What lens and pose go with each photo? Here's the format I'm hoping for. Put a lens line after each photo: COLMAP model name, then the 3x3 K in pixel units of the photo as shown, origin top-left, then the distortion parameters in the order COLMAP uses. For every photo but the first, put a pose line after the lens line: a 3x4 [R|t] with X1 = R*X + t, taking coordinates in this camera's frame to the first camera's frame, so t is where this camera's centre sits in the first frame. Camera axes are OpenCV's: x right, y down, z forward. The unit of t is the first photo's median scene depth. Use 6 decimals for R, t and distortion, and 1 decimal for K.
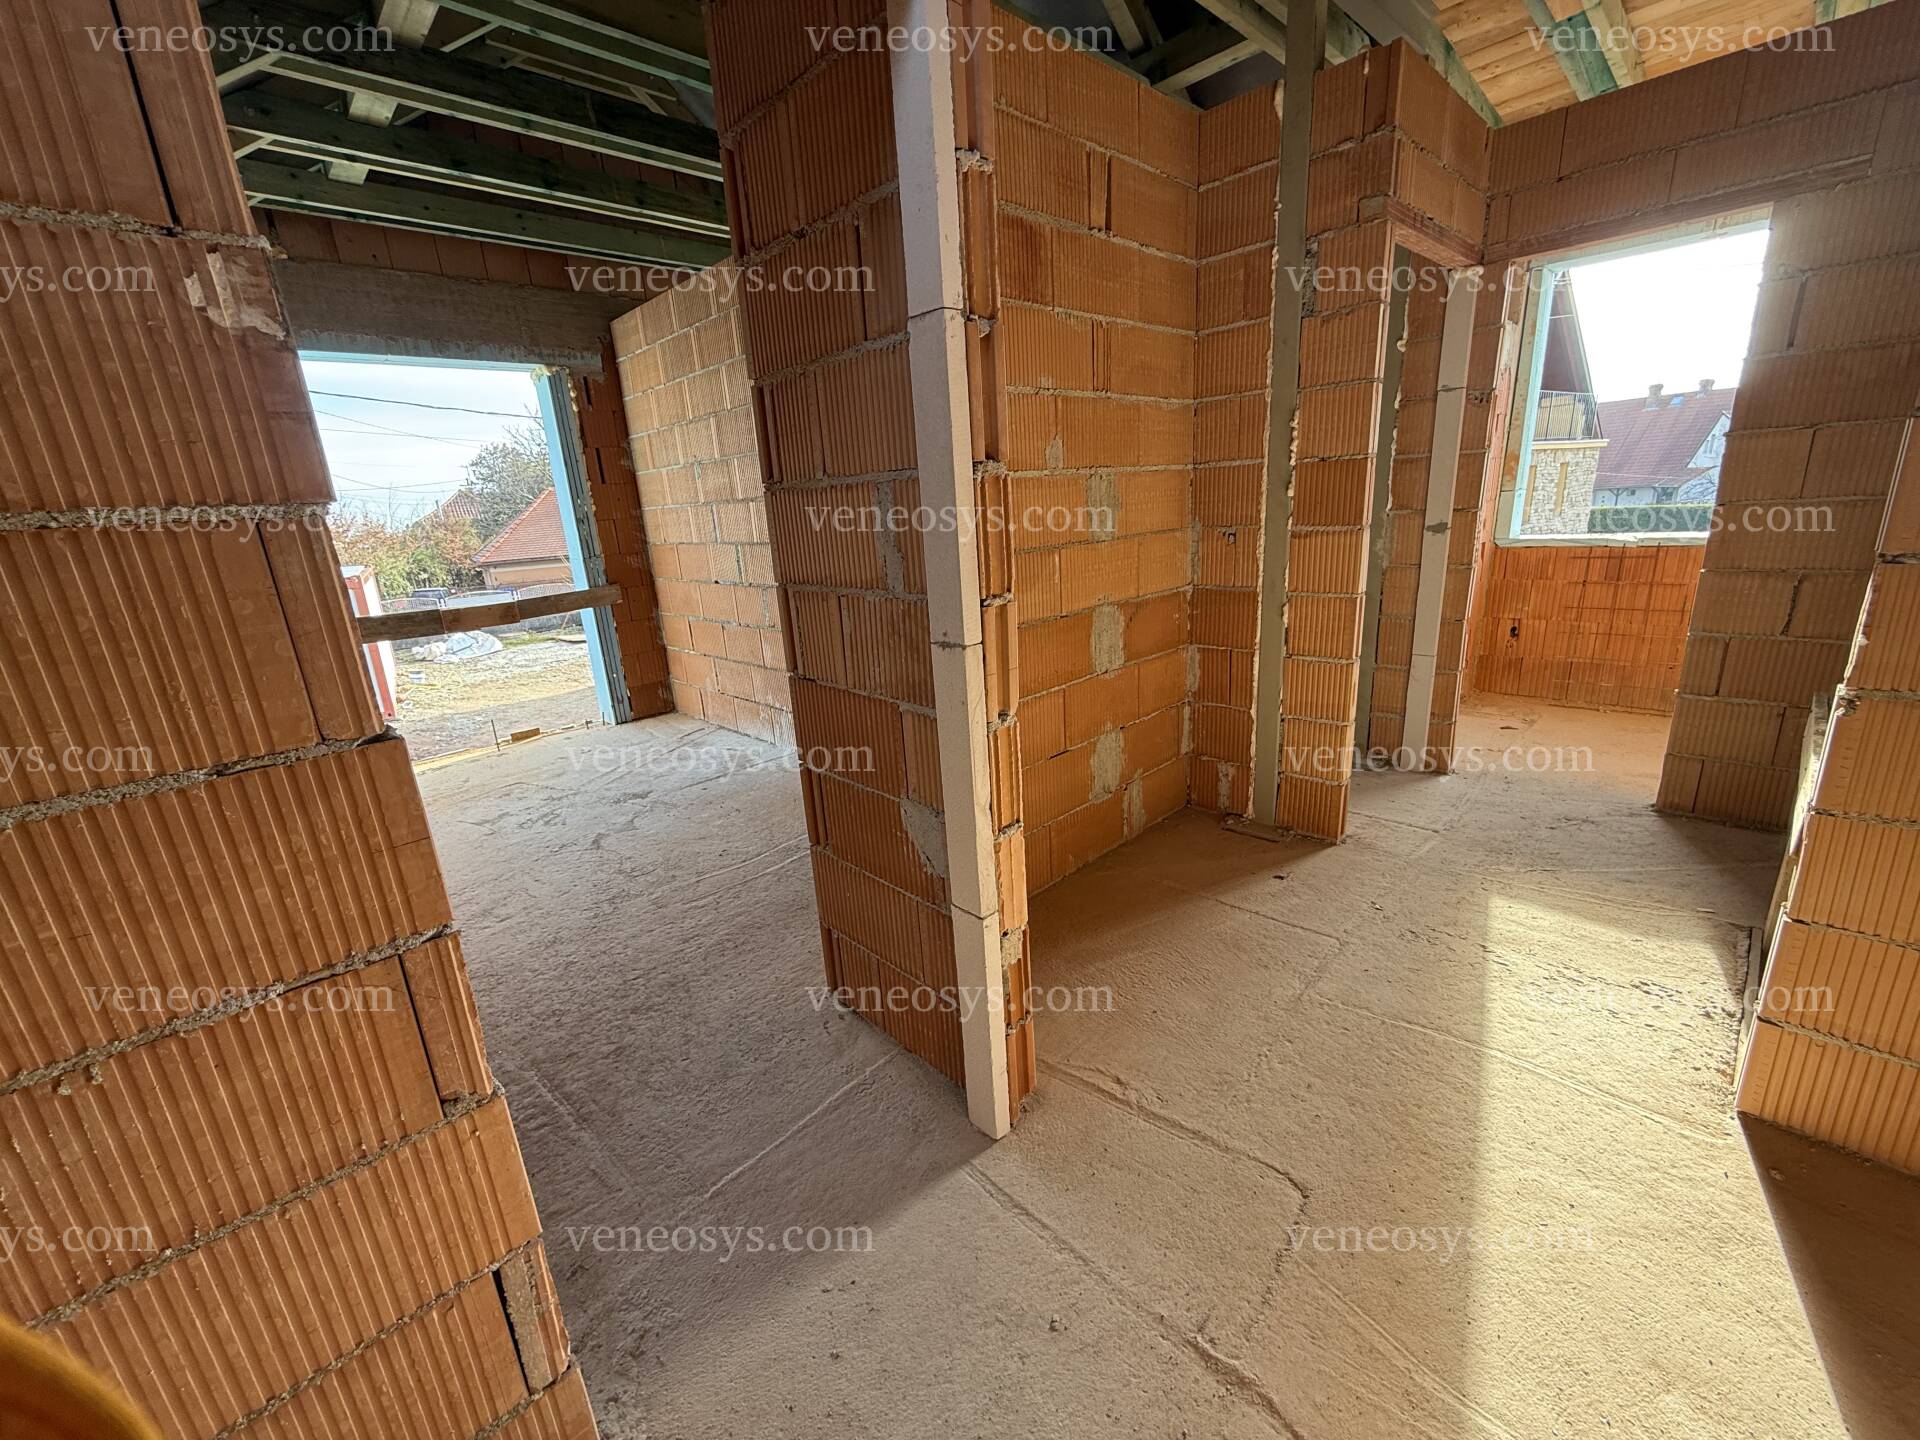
lens RADIAL K [[761.9, 0, 955.7], [0, 761.9, 719.4], [0, 0, 1]] dist [0.000083, -0.000196]
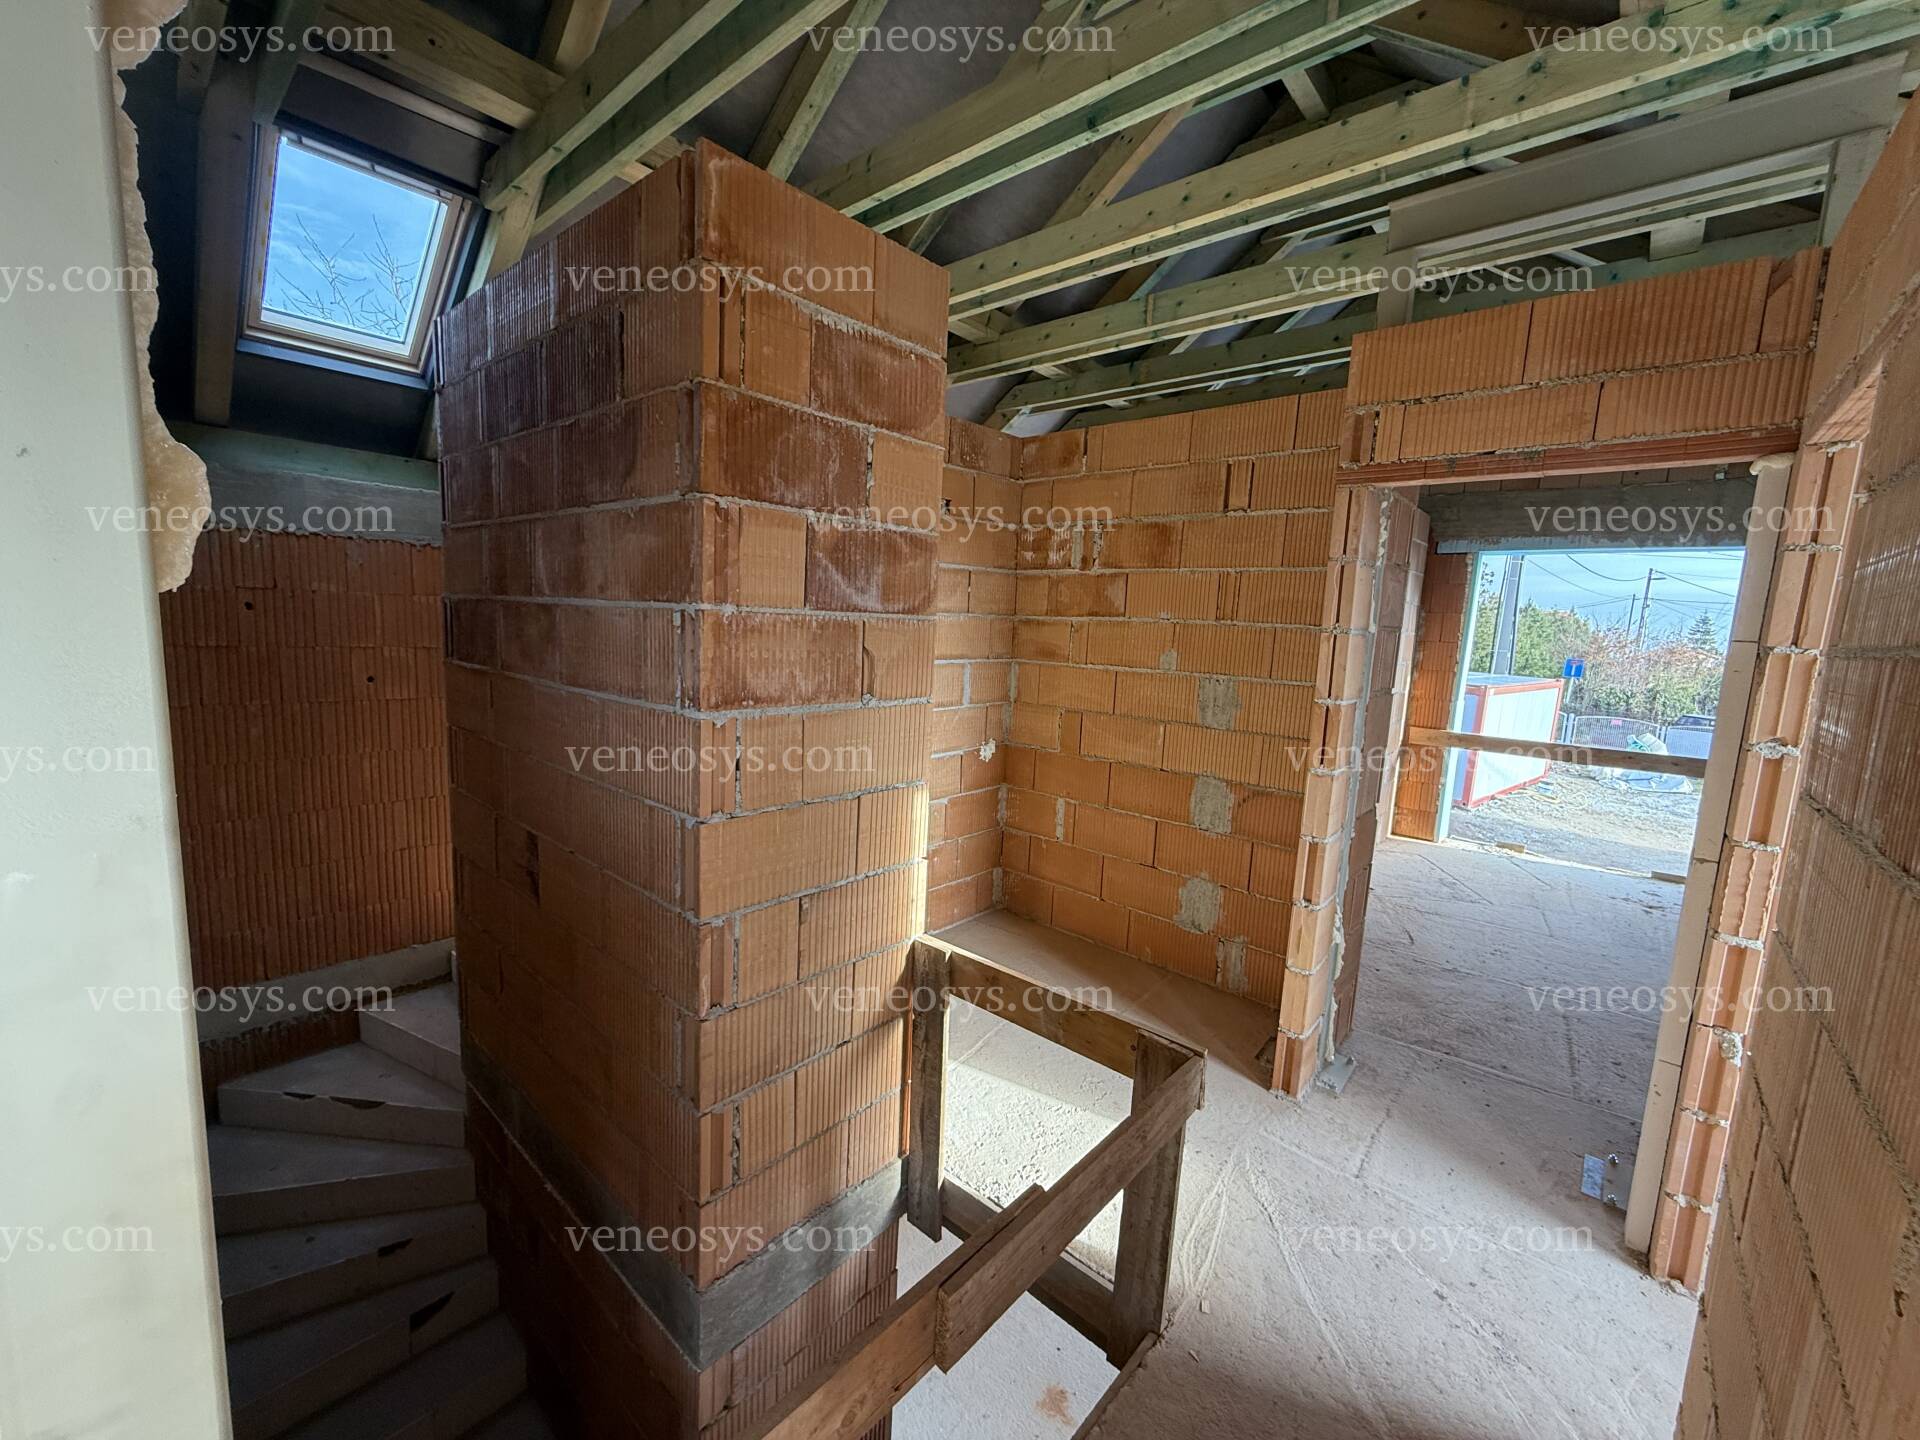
lens RADIAL K [[761.9, 0, 955.7], [0, 761.9, 719.4], [0, 0, 1]] dist [0.000083, -0.000196]
pose [[0.074393, 0.197831, -0.977409, 1.486254], [-0.323711, 0.931840, 0.163969, -0.333235], [0.943227, 0.304200, 0.133362, 0.427938]]
